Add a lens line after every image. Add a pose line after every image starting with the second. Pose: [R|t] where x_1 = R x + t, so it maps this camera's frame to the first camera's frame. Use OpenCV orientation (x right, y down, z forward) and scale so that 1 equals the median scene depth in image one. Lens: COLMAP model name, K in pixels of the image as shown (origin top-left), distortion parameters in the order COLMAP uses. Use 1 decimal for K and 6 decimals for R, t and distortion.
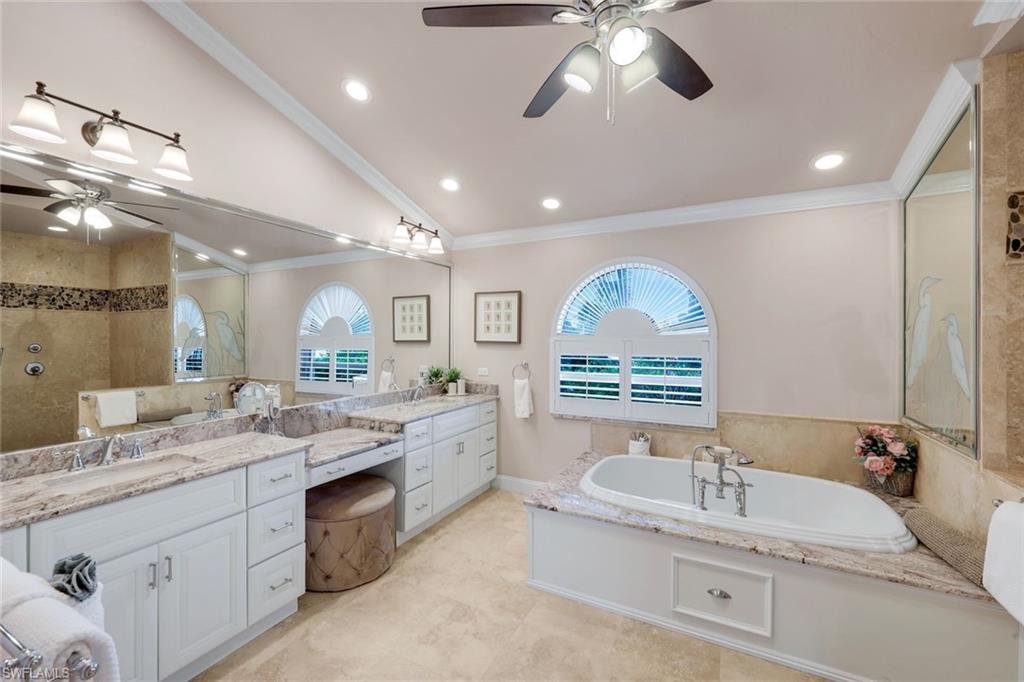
lens RADIAL K [[412.8, 0, 511.9], [0, 412.8, 340.8], [0, 0, 1]] dist [0.001111, 0.000001]
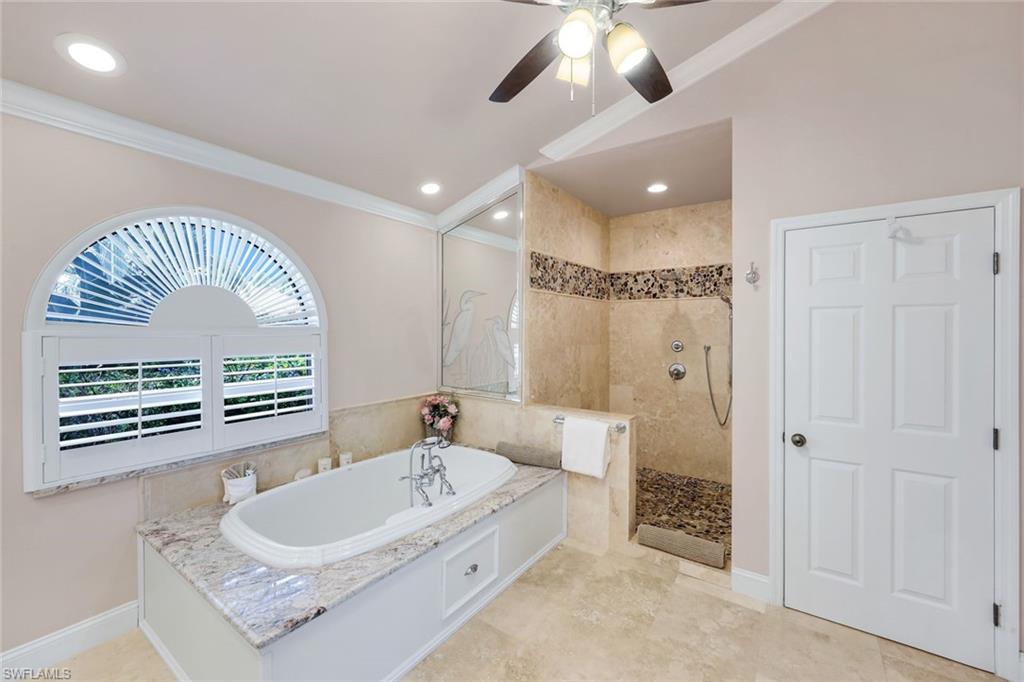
lens RADIAL K [[412.8, 0, 512.0], [0, 412.8, 334.2], [0, 0, 1]] dist [0.001111, 0.000001]
pose [[0.142346, -0.009274, 0.989773, -0.350252], [0.002869, 0.999956, 0.008957, -0.006720], [-0.989813, 0.001565, 0.142367, 0.478243]]
